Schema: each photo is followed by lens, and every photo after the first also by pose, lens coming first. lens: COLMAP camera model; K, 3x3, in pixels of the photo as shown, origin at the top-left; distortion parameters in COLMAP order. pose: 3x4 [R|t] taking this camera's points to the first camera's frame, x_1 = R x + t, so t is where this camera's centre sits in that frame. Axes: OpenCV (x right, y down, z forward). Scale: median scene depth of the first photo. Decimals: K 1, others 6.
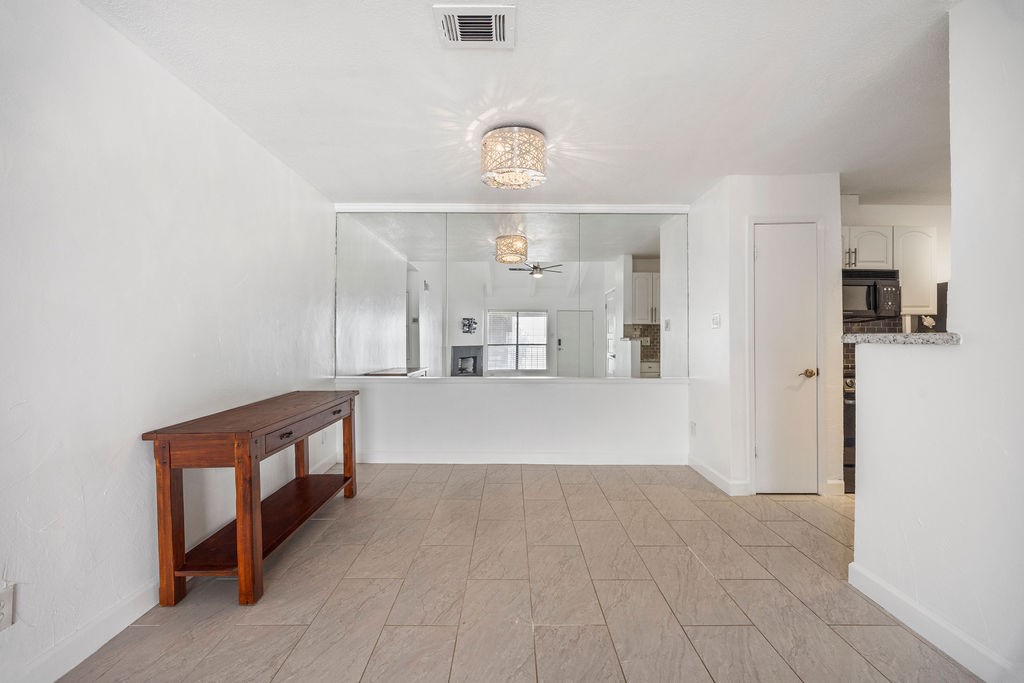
lens RADIAL K [[388.7, 0, 513.9], [0, 388.7, 339.3], [0, 0, 1]] dist [-0.002193, -0.000073]
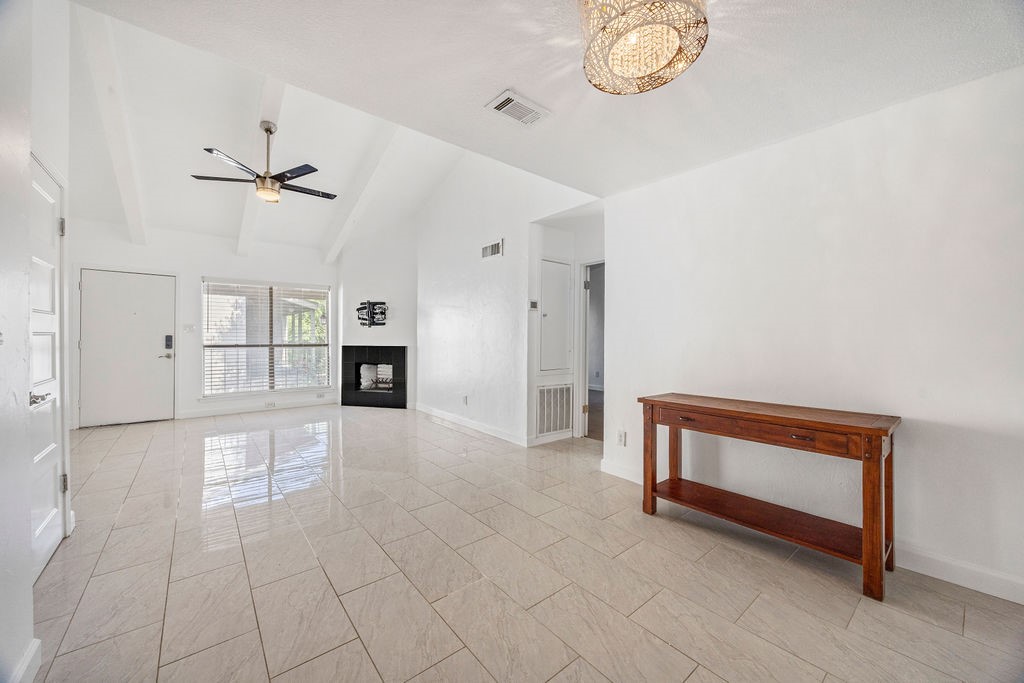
lens RADIAL K [[388.7, 0, 513.9], [0, 388.7, 339.3], [0, 0, 1]] dist [-0.002193, -0.000073]
pose [[-0.781310, -0.000344, -0.624143, 0.327451], [-0.008459, 0.999914, 0.010037, -0.005313], [0.624085, 0.013121, -0.781246, 0.887776]]
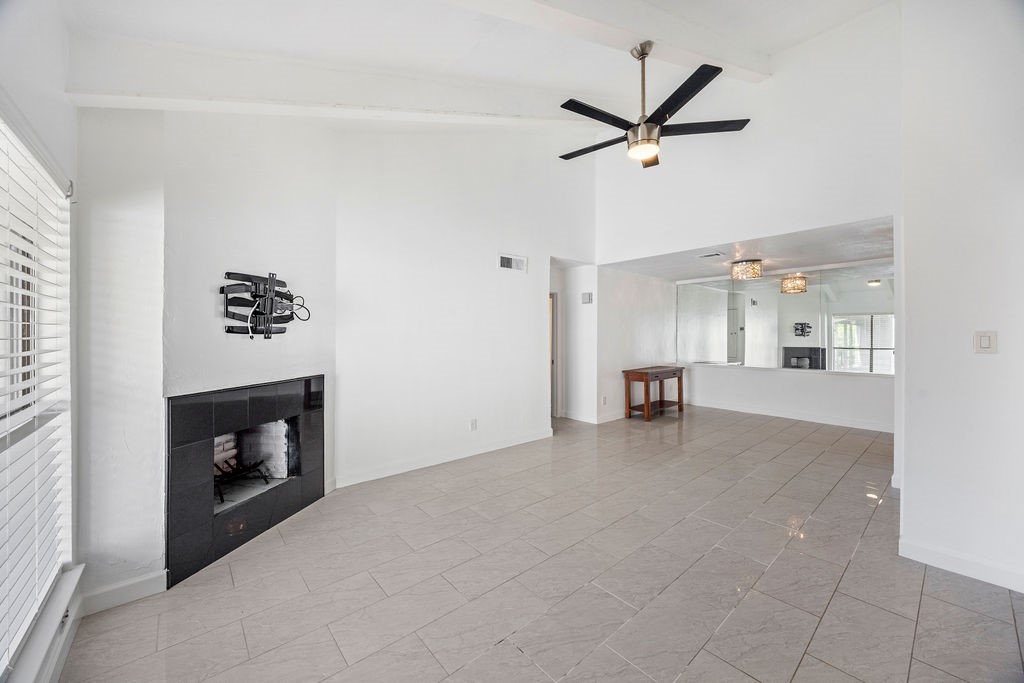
lens RADIAL K [[388.7, 0, 513.9], [0, 388.7, 339.3], [0, 0, 1]] dist [-0.002193, -0.000073]
pose [[0.646976, 0.005631, -0.762489, 0.584762], [-0.000425, 0.999975, 0.007024, -0.042187], [0.762510, -0.004220, 0.646963, -1.057436]]
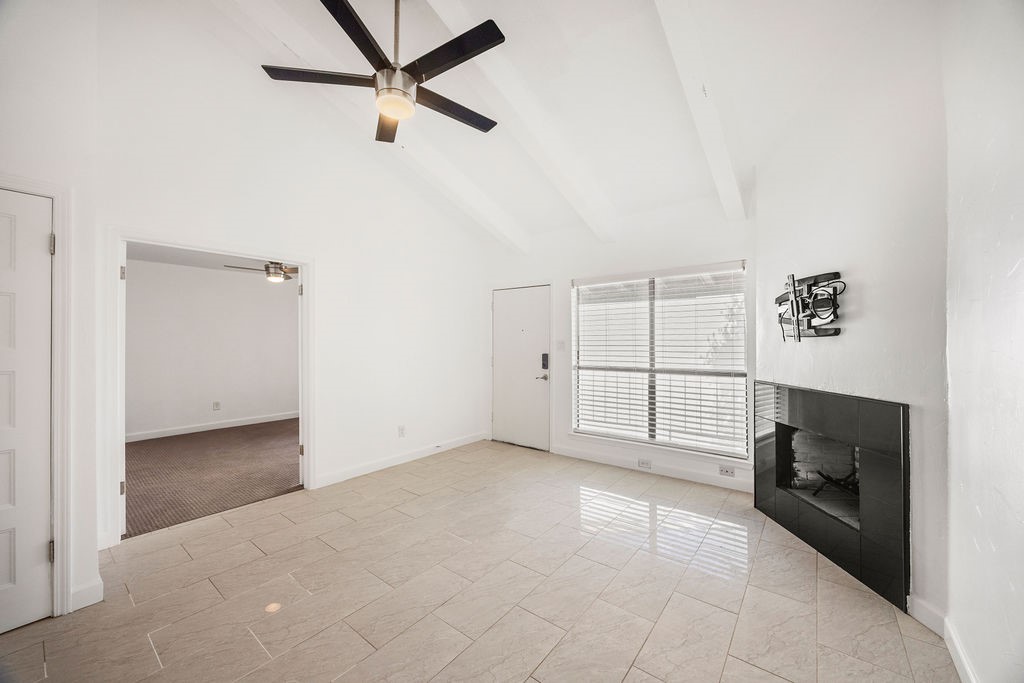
lens RADIAL K [[388.7, 0, 513.9], [0, 388.7, 339.3], [0, 0, 1]] dist [-0.002193, -0.000073]
pose [[-0.780162, 0.002057, 0.625574, -0.314063], [0.002288, 0.999997, -0.000435, -0.042619], [-0.625573, 0.001092, -0.780164, -0.052131]]
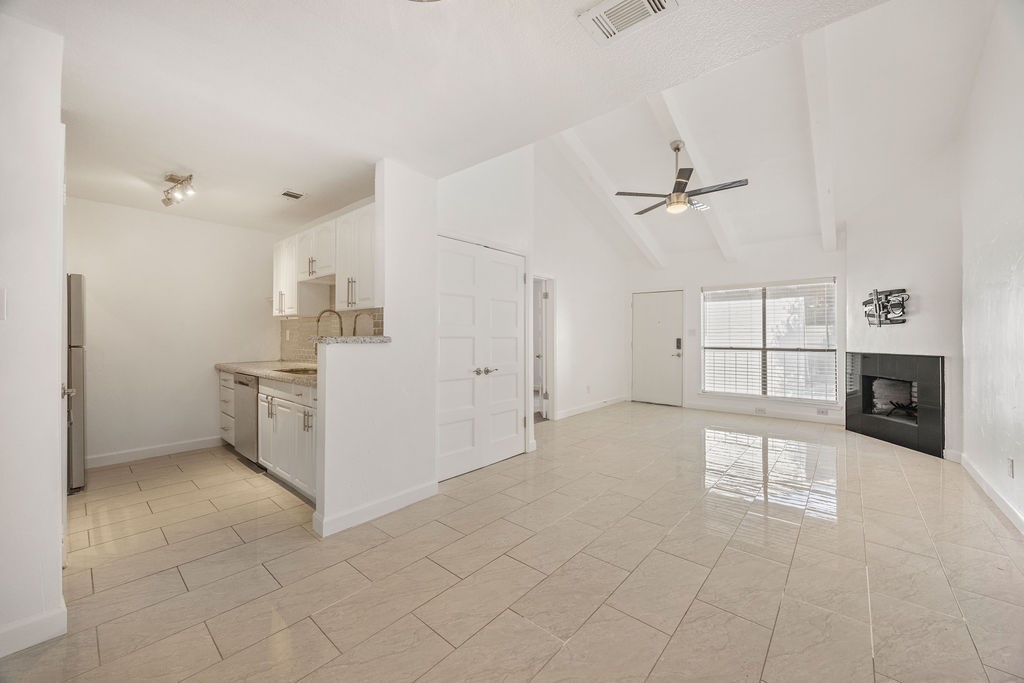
lens RADIAL K [[388.9, 0, 512.8], [0, 388.9, 333.4], [0, 0, 1]] dist [-0.001730, -0.000062]
pose [[-0.748956, 0.001058, 0.662618, -0.218572], [-0.001389, 0.999994, -0.003167, -0.010833], [-0.662618, -0.003292, -0.748951, 0.808927]]
